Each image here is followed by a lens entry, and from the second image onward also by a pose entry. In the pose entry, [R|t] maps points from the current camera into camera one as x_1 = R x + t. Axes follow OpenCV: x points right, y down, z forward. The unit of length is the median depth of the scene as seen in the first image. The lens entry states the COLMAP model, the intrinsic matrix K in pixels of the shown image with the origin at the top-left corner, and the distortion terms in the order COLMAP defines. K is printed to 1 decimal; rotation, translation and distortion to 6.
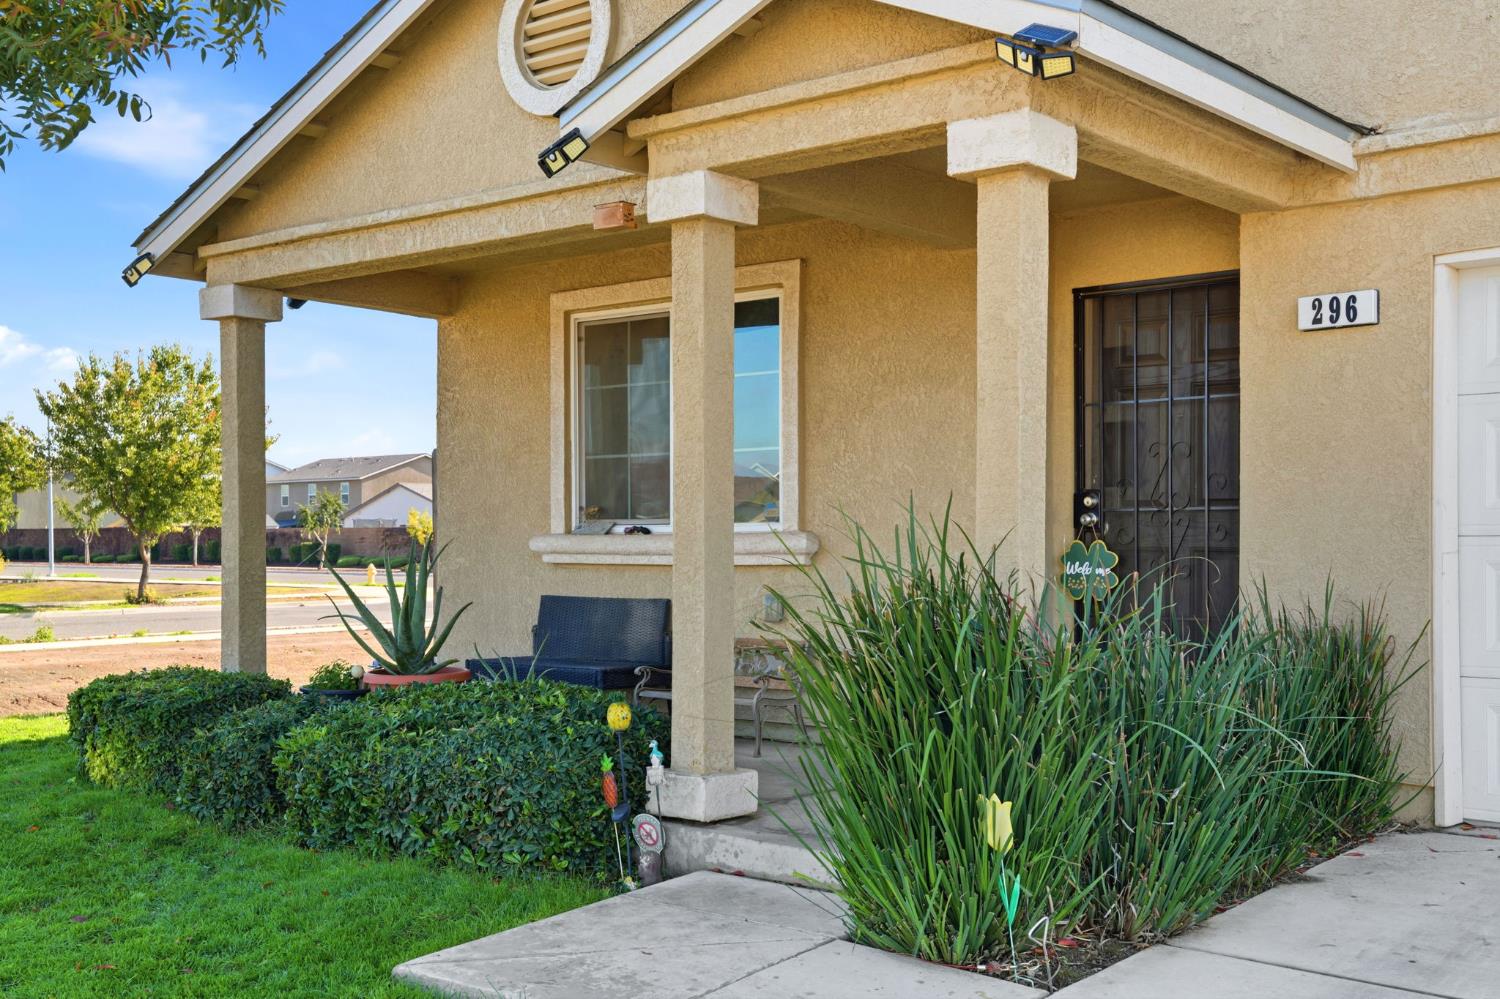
lens RADIAL K [[1720.1, 0, 747.2], [0, 1720.1, 526.6], [0, 0, 1]] dist [0.075378, 0.001530]
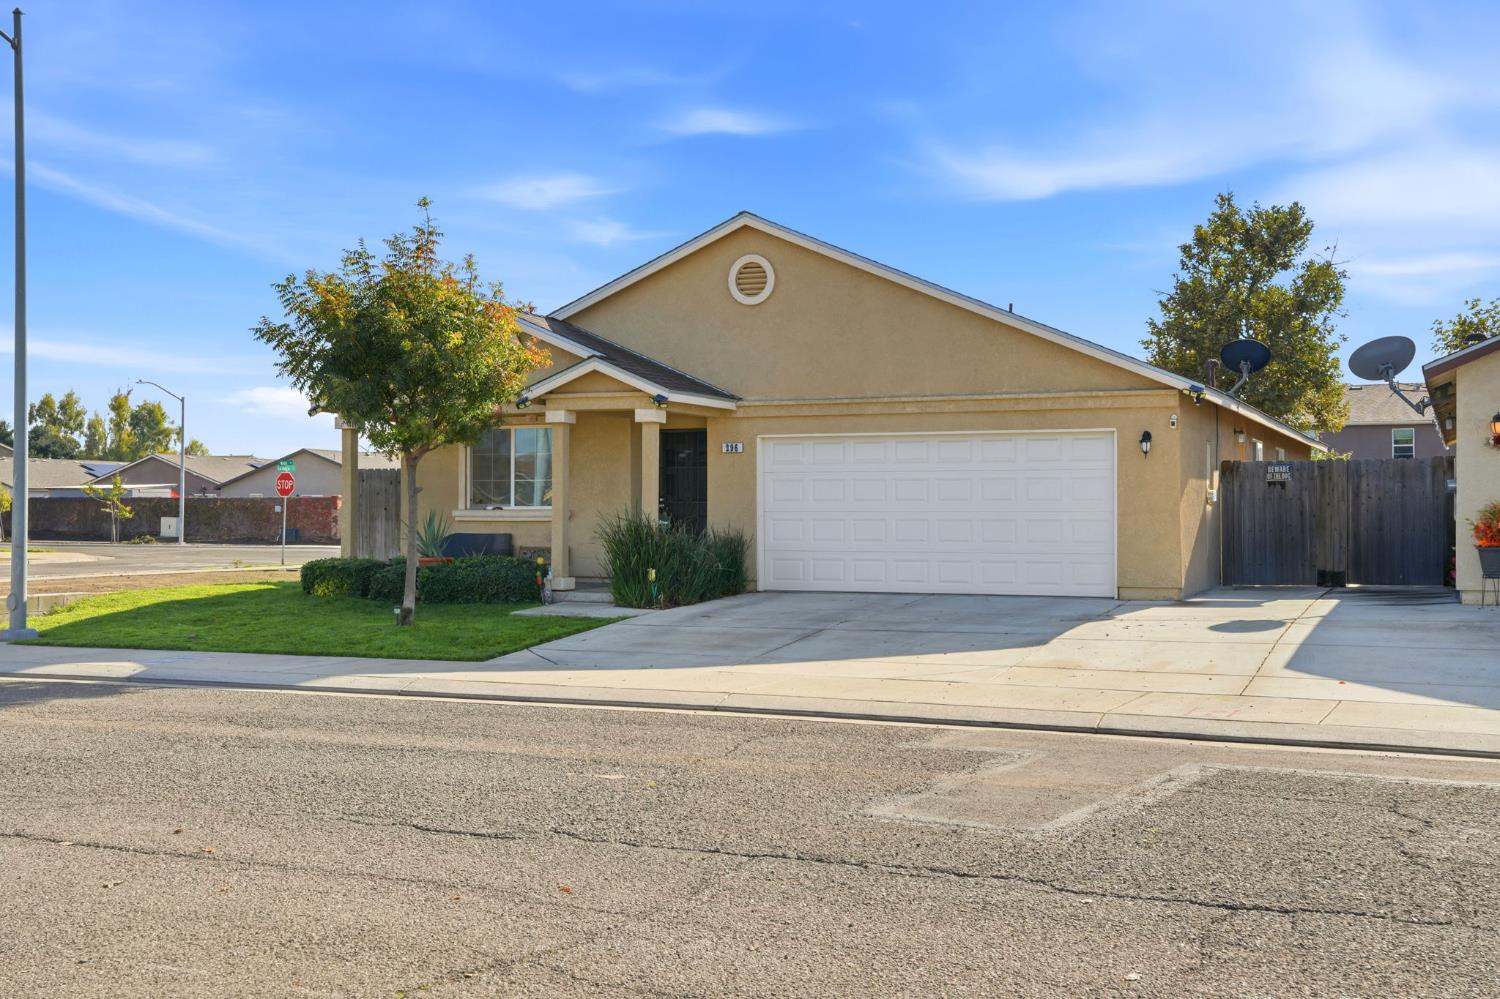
lens RADIAL K [[1720.1, 0, 747.2], [0, 1720.1, 526.6], [0, 0, 1]] dist [0.075378, 0.001530]
pose [[0.960703, -0.000879, 0.277575, -0.630635], [-0.003741, 0.999863, 0.016113, -0.020873], [-0.277551, -0.016518, 0.960569, -2.475682]]
